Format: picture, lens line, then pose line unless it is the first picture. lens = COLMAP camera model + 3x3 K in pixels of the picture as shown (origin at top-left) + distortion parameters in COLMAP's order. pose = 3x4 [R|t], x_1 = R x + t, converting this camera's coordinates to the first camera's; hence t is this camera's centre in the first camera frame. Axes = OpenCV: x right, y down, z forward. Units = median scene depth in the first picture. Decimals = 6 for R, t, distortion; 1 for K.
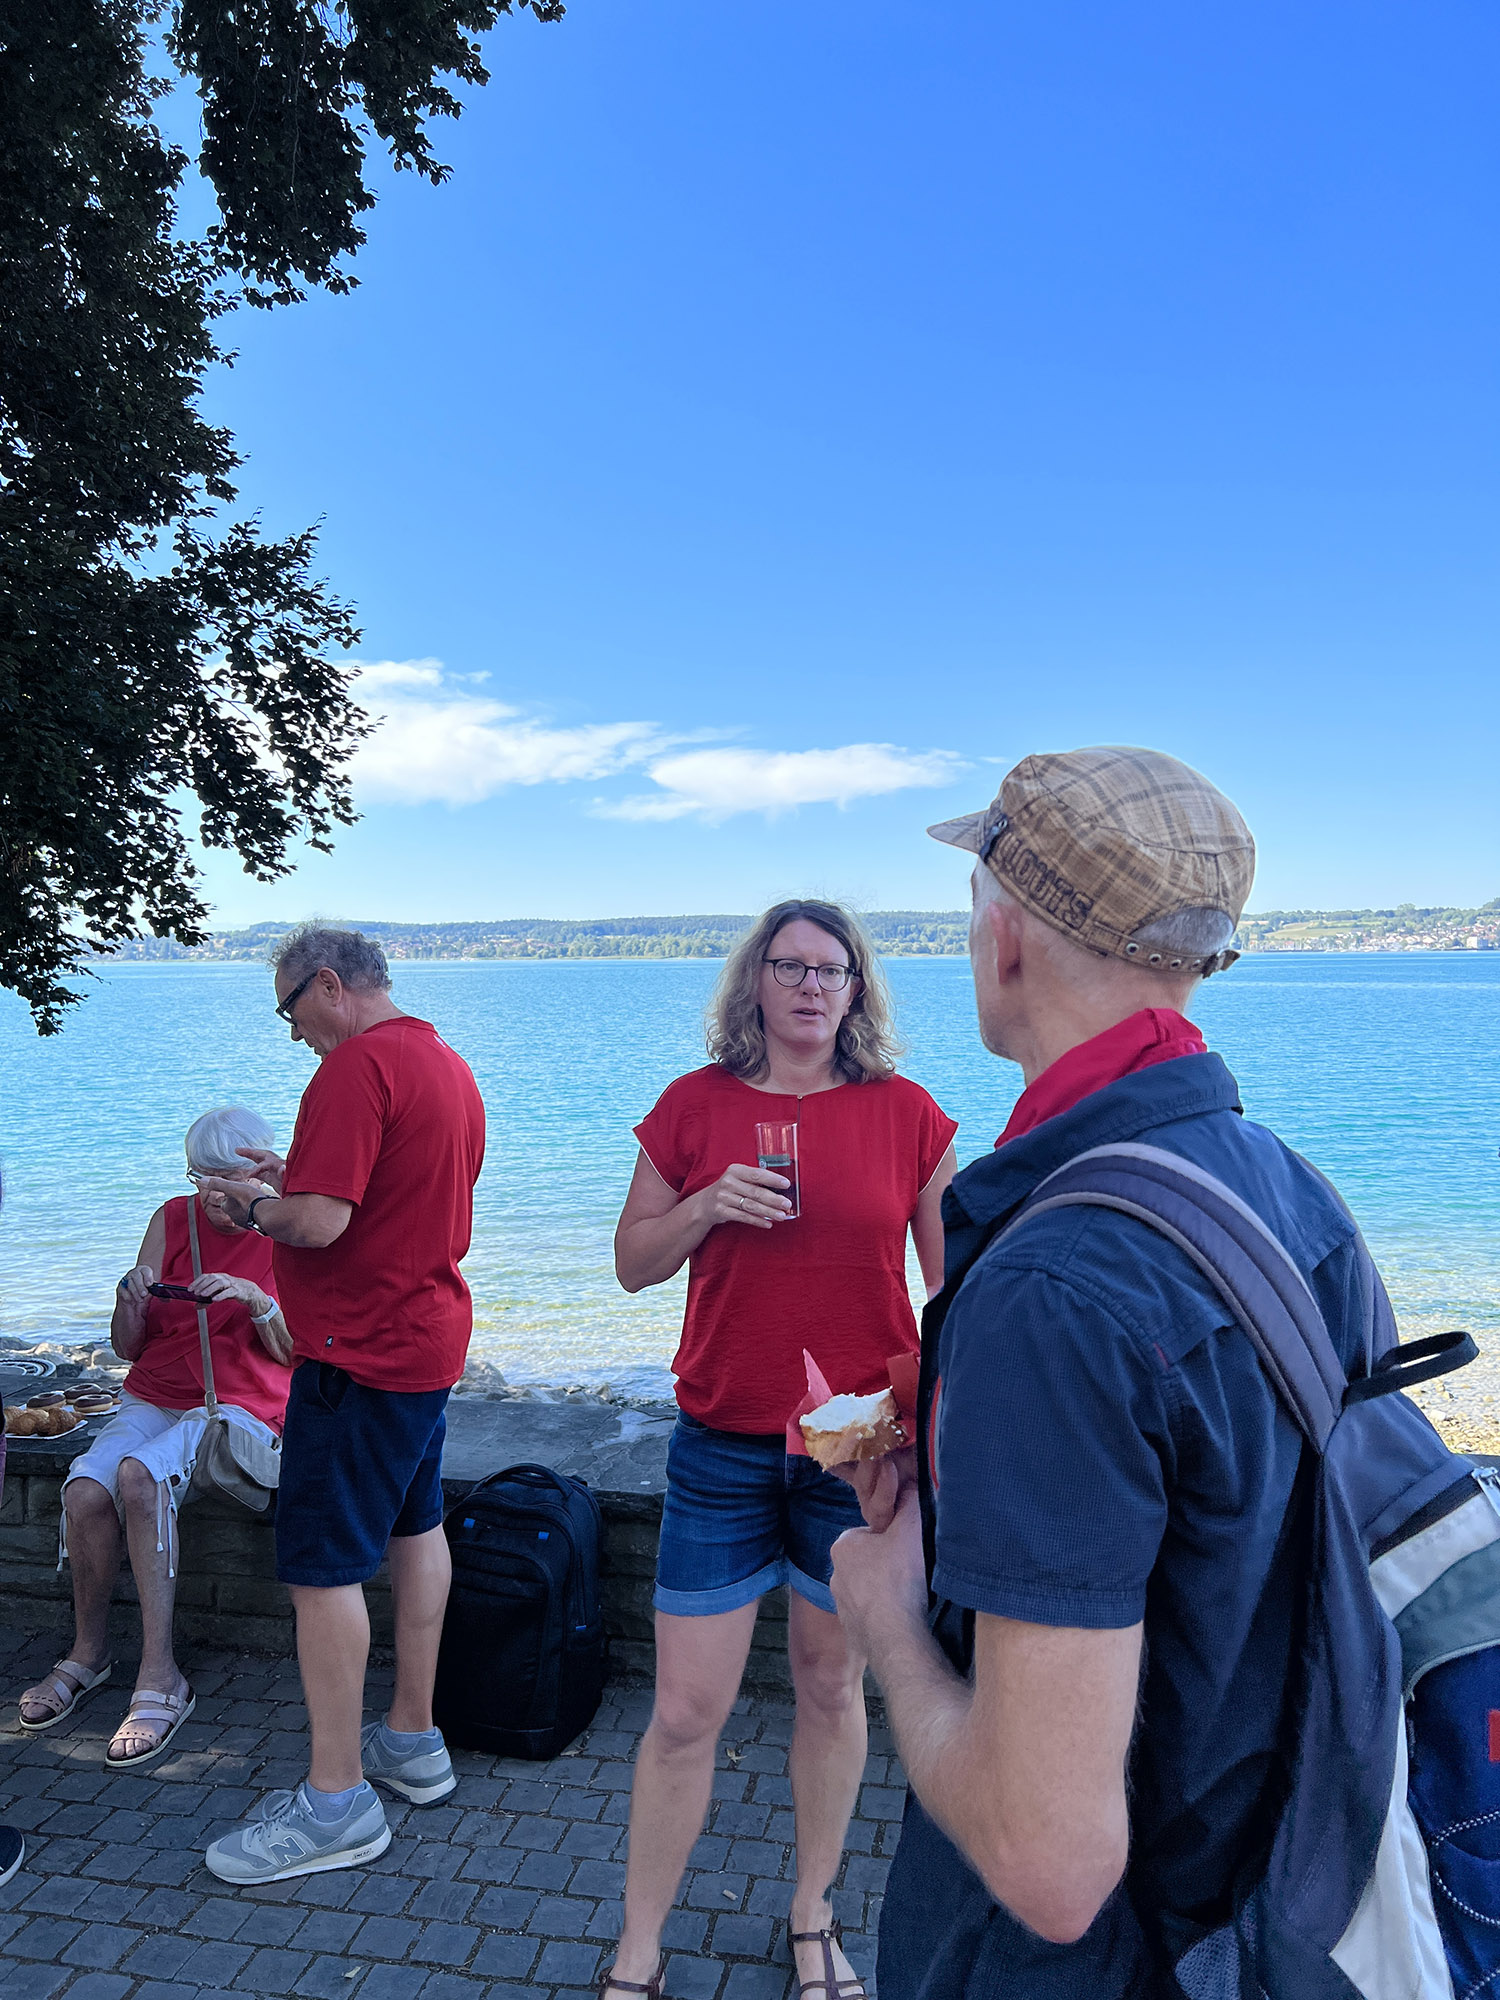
lens RADIAL K [[1502.2, 0, 752.6], [0, 1502.2, 985.9], [0, 0, 1]] dist [0.055186, -0.057680]
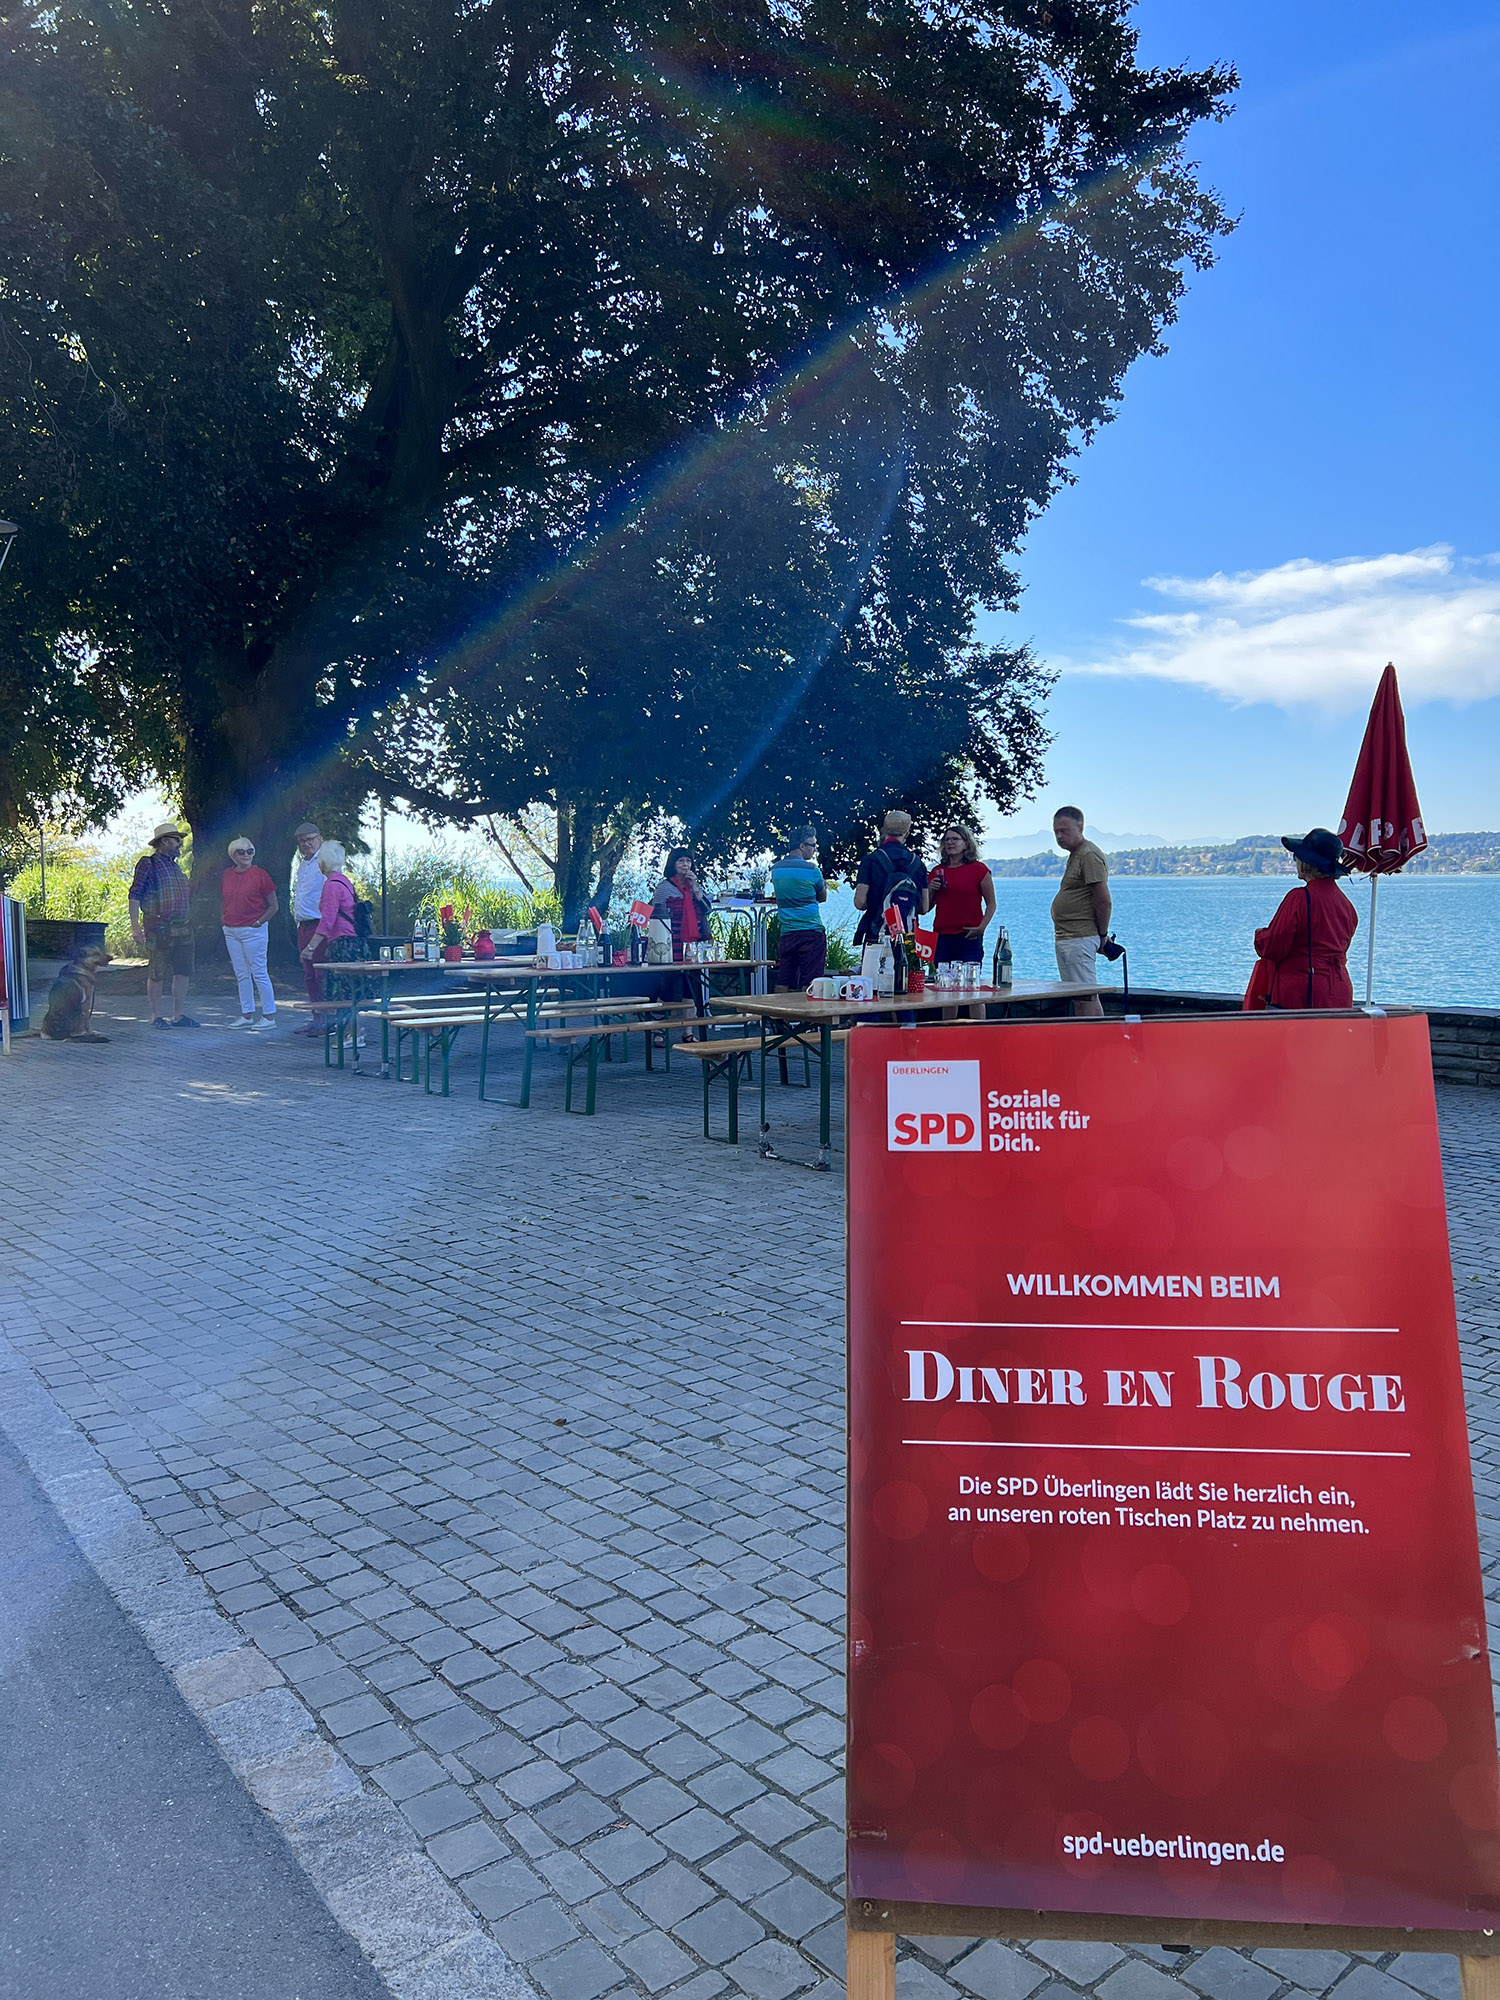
lens RADIAL K [[1502.2, 0, 750.6], [0, 1502.2, 1002.7], [0, 0, 1]] dist [0.055186, -0.057680]
pose [[0.807999, 0.052985, -0.586797, 0.624321], [-0.013193, 0.997325, 0.071888, 0.042817], [0.589037, -0.050344, 0.806537, -0.888086]]
